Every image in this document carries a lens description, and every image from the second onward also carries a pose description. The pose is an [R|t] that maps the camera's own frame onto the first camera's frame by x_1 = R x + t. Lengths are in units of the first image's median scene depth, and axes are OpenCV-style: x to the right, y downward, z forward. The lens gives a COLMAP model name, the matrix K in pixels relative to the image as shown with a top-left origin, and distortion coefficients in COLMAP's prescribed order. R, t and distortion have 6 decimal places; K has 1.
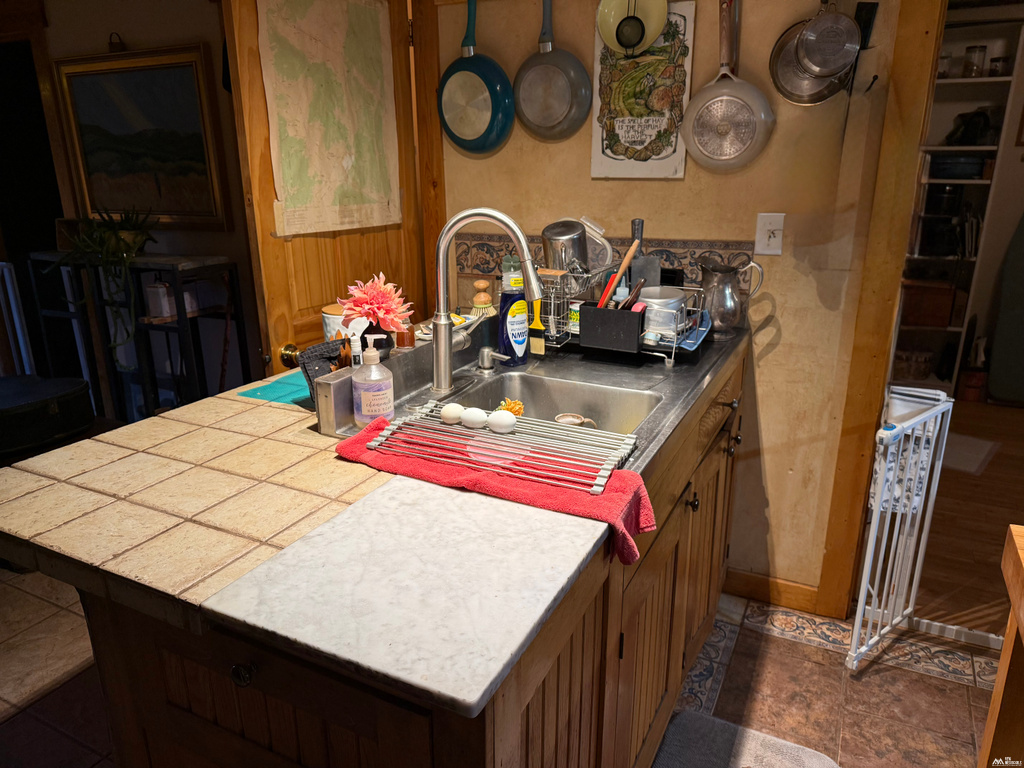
lens RADIAL K [[713.0, 0, 510.9], [0, 713.0, 380.0], [0, 0, 1]] dist [0.053298, -0.075925]
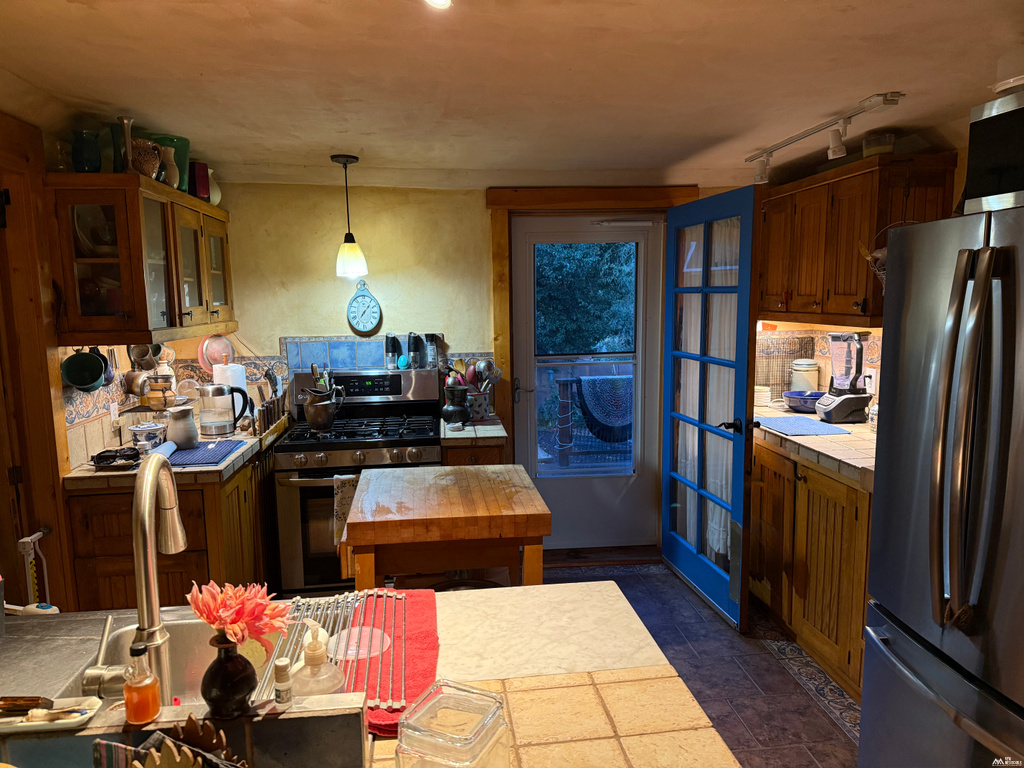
lens RADIAL K [[713.0, 0, 513.9], [0, 713.0, 386.7], [0, 0, 1]] dist [0.053298, -0.075925]
pose [[-0.538156, -0.092665, 0.837736, -1.227123], [0.278613, 0.918504, 0.280579, -0.597605], [-0.795464, 0.384399, -0.468481, 1.479770]]
